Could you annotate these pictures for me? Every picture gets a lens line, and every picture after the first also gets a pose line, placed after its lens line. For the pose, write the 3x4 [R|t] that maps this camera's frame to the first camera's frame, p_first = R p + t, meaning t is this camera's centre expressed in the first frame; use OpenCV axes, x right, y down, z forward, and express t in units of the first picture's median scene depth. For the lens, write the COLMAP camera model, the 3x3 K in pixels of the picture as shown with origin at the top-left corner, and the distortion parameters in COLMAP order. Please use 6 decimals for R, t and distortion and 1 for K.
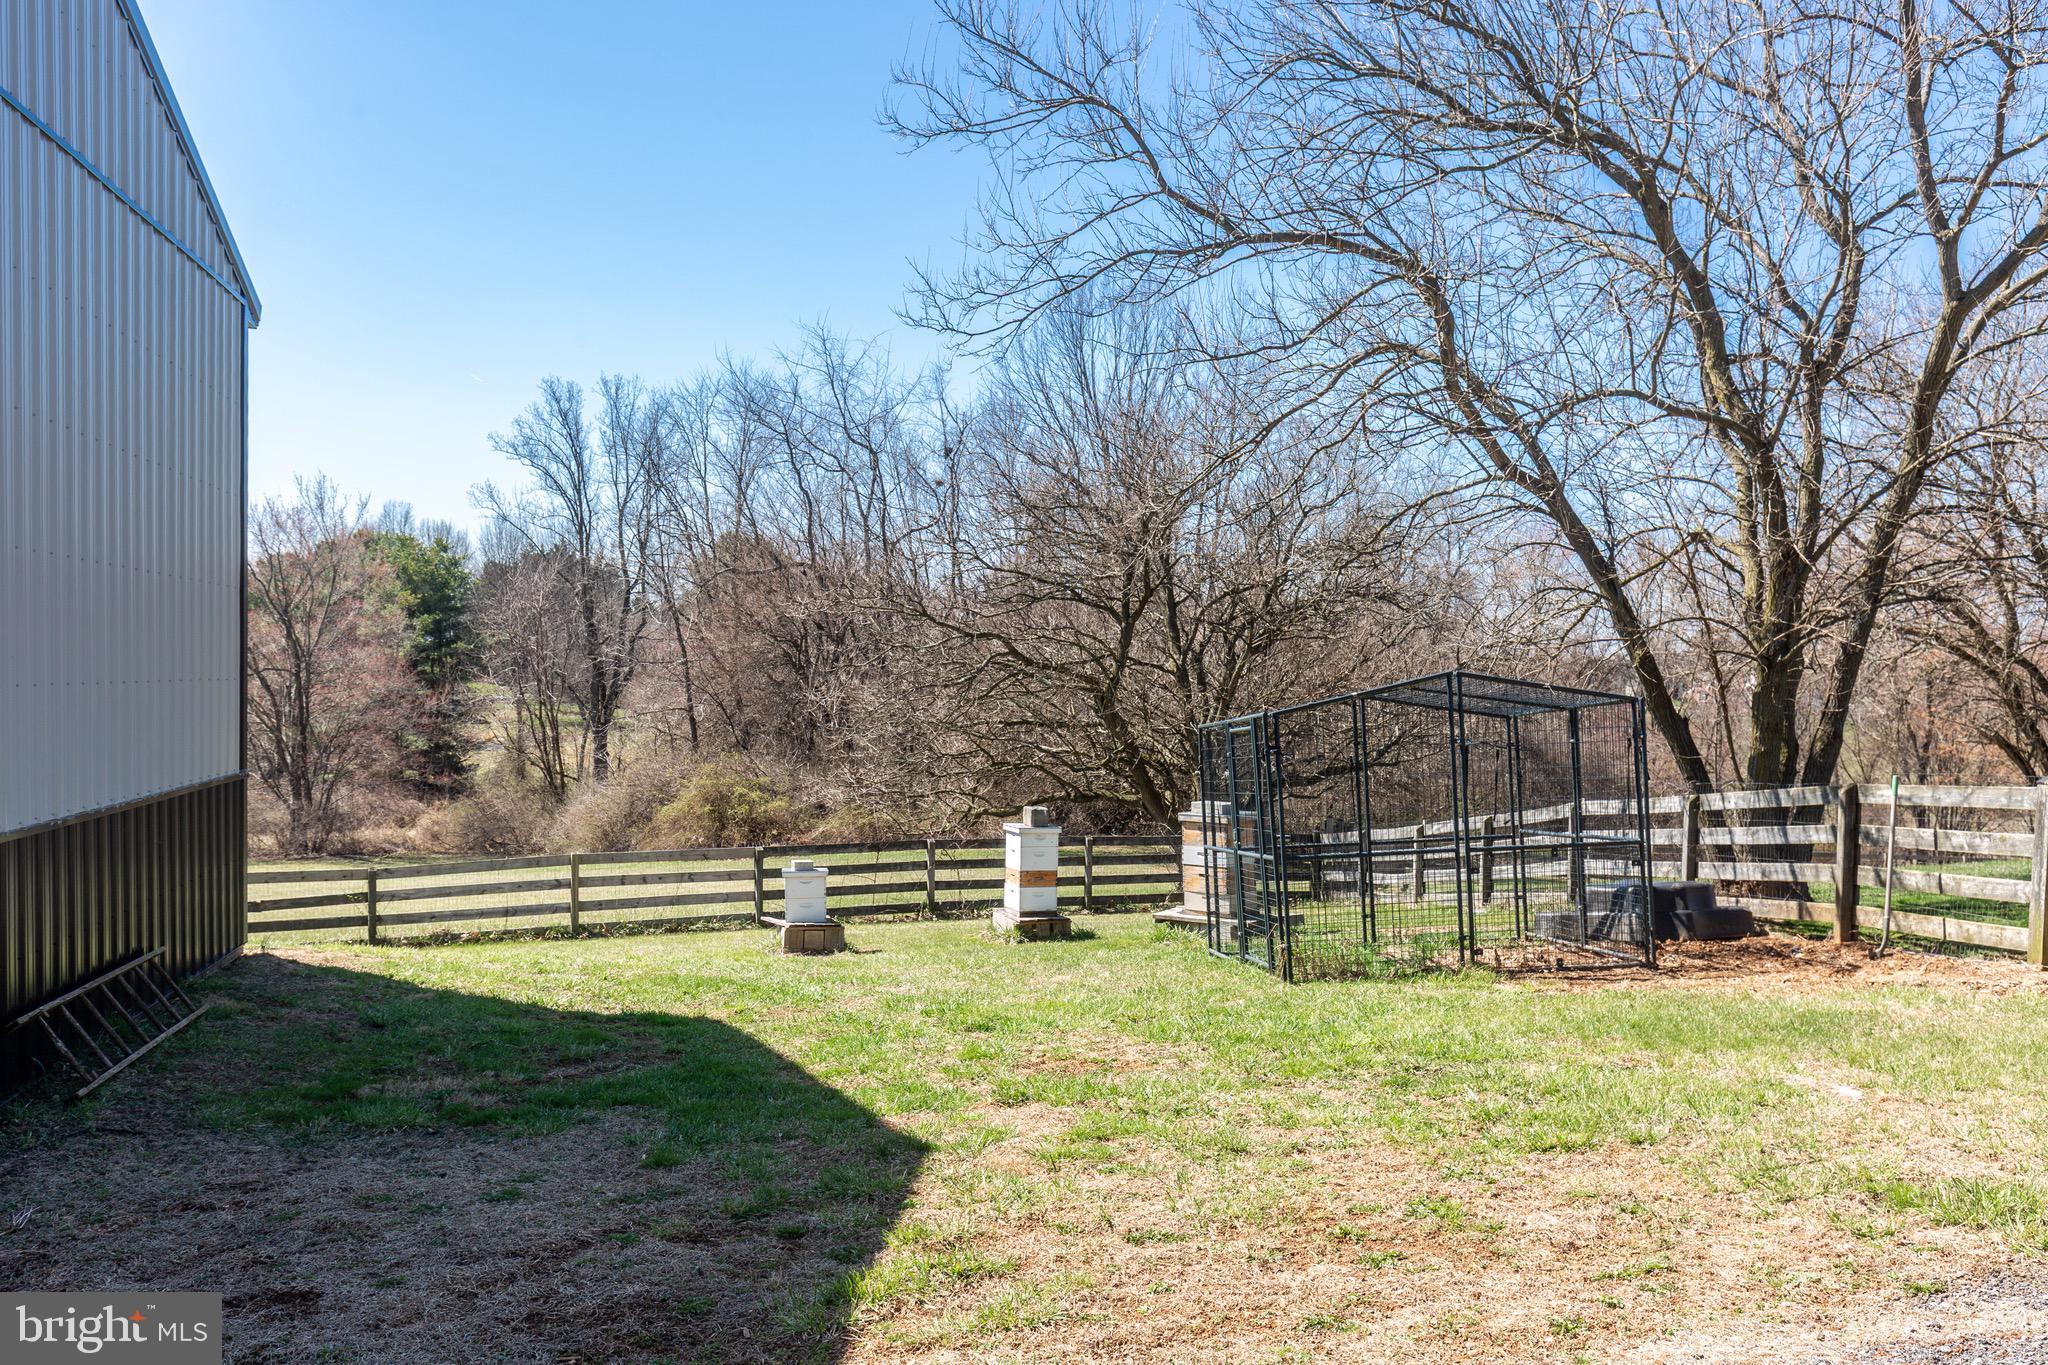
lens RADIAL K [[1845.3, 0, 1019.6], [0, 1845.3, 685.4], [0, 0, 1]] dist [-0.001545, 0.000360]
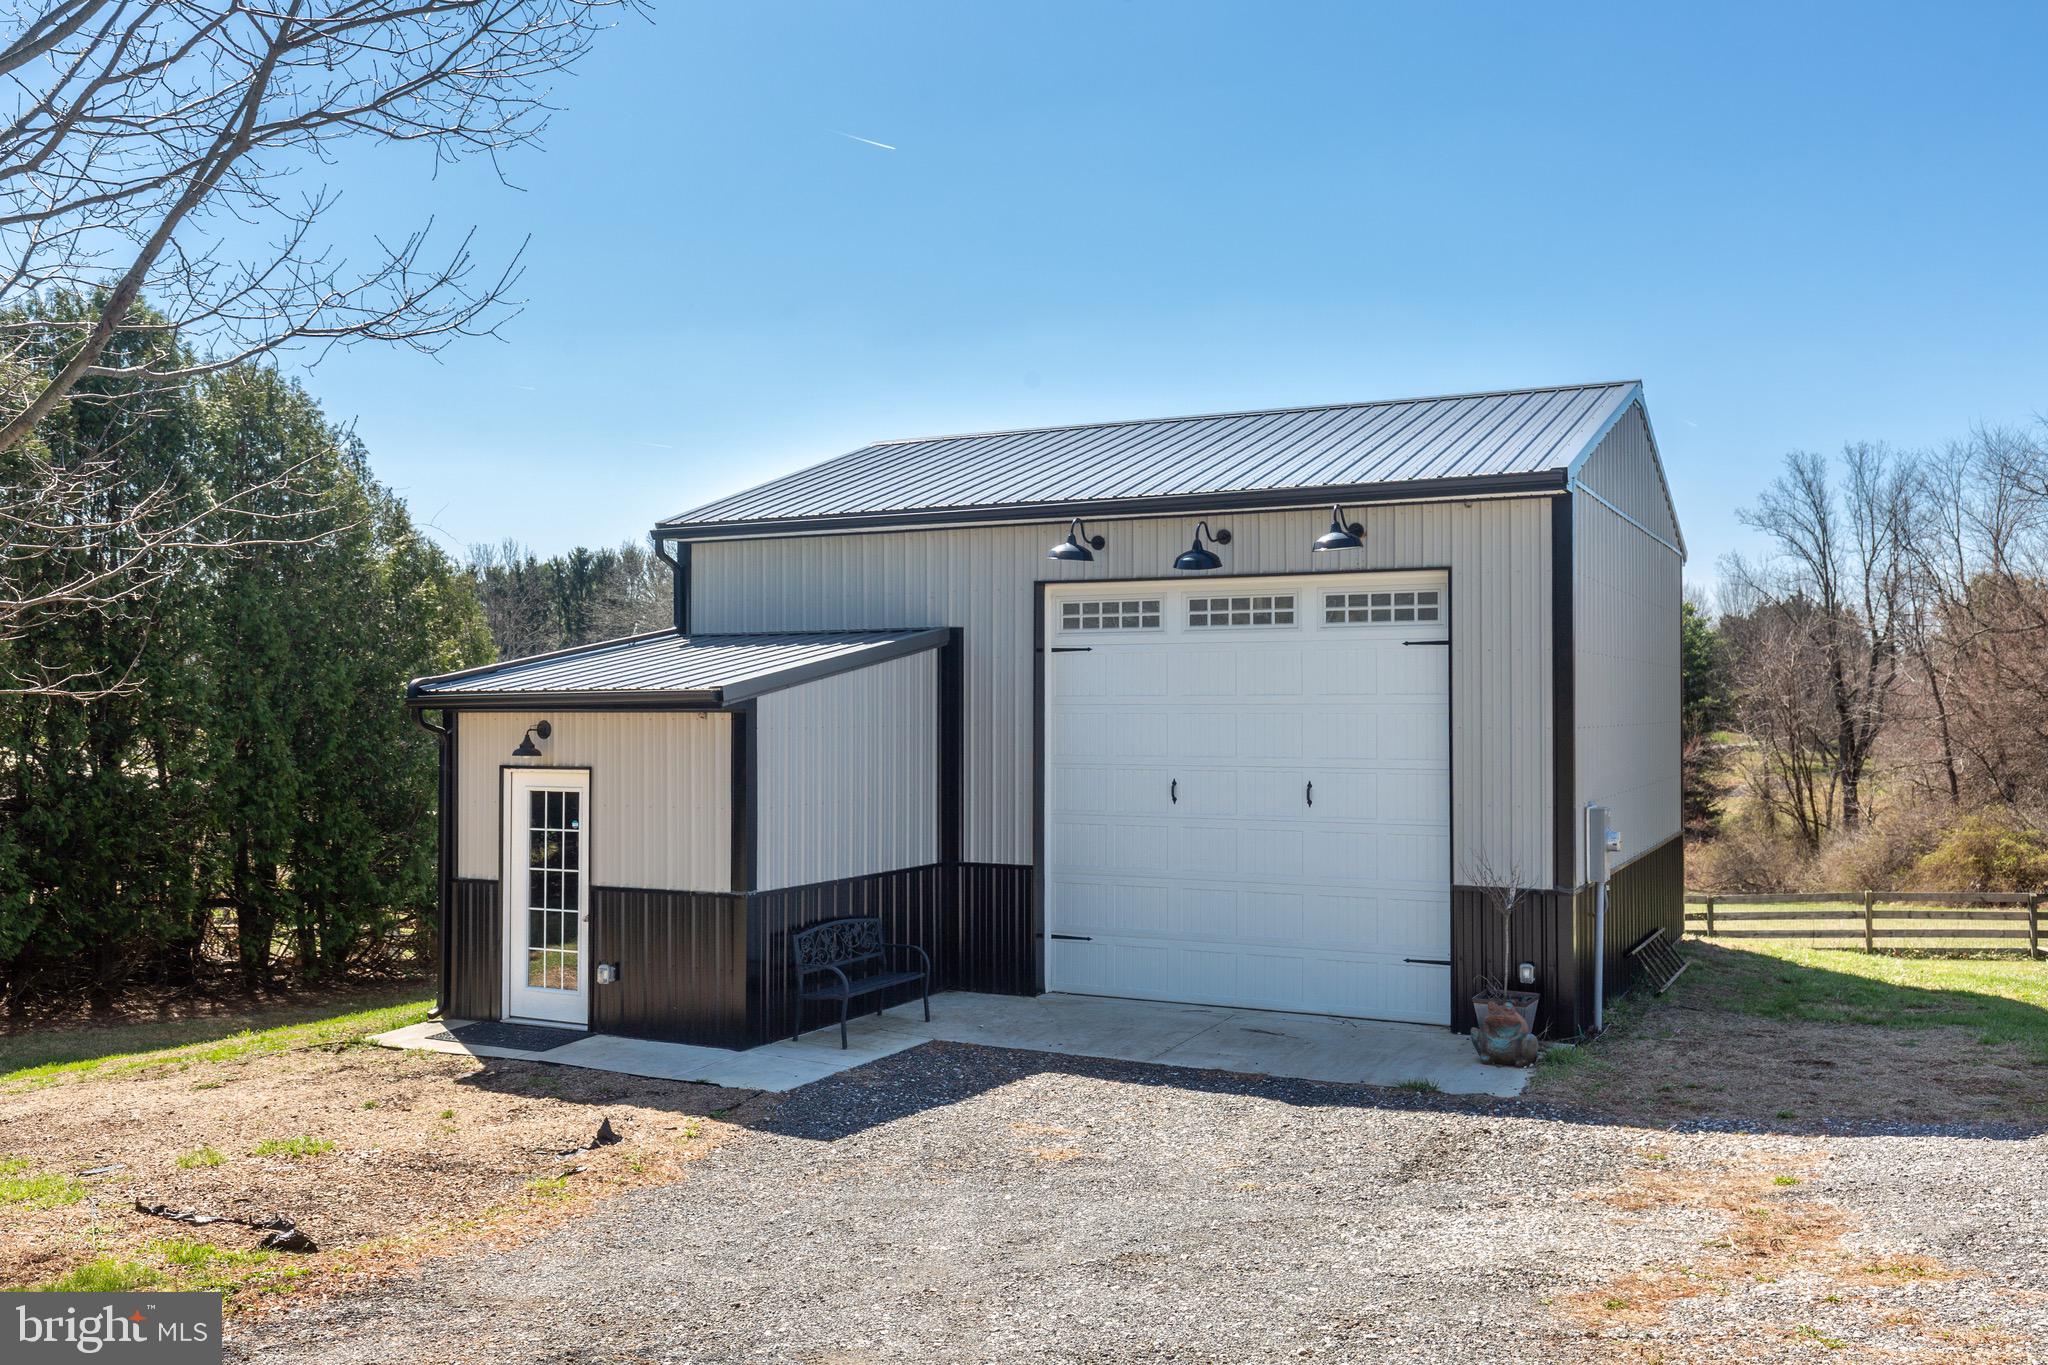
lens RADIAL K [[1759.3, 0, 1024.0], [0, 1759.3, 682.5], [0, 0, 1]] dist [0.002188, 0.000742]
pose [[0.792864, -0.028103, -0.608750, 0.011205], [0.011608, 0.999451, -0.031020, -0.006090], [0.609288, 0.017528, 0.792755, -0.087421]]
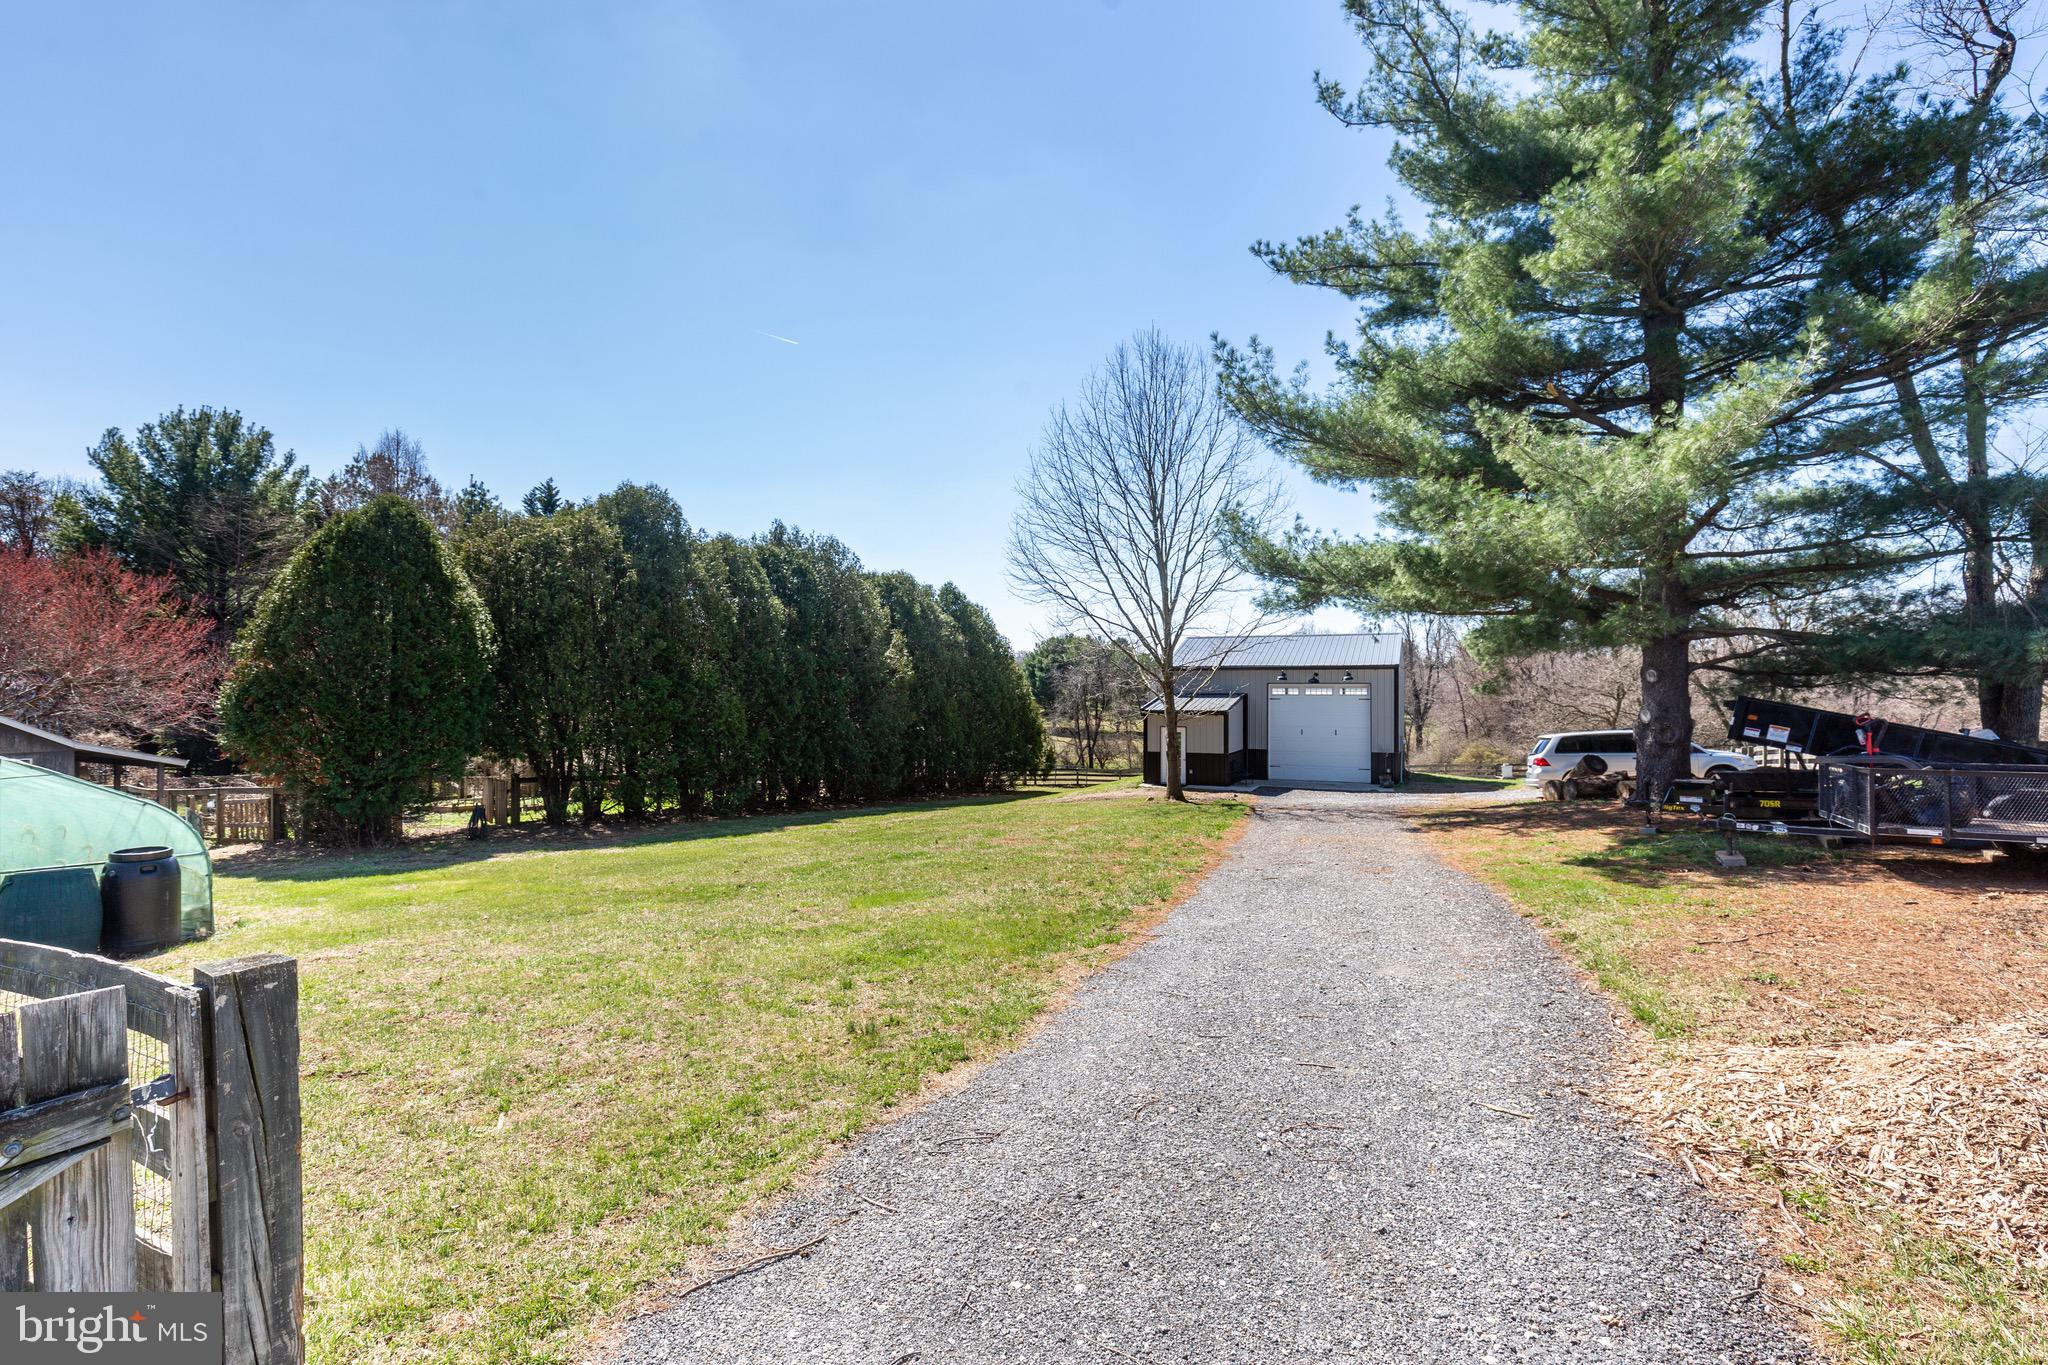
lens RADIAL K [[983.9, 0, 1024.0], [0, 983.9, 682.5], [0, 0, 1]] dist [0.000288, 0.000055]
pose [[0.832494, -0.019756, -0.553681, 0.053185], [0.010164, 0.999740, -0.020389, -0.014800], [0.553940, 0.011346, 0.832479, -0.367147]]
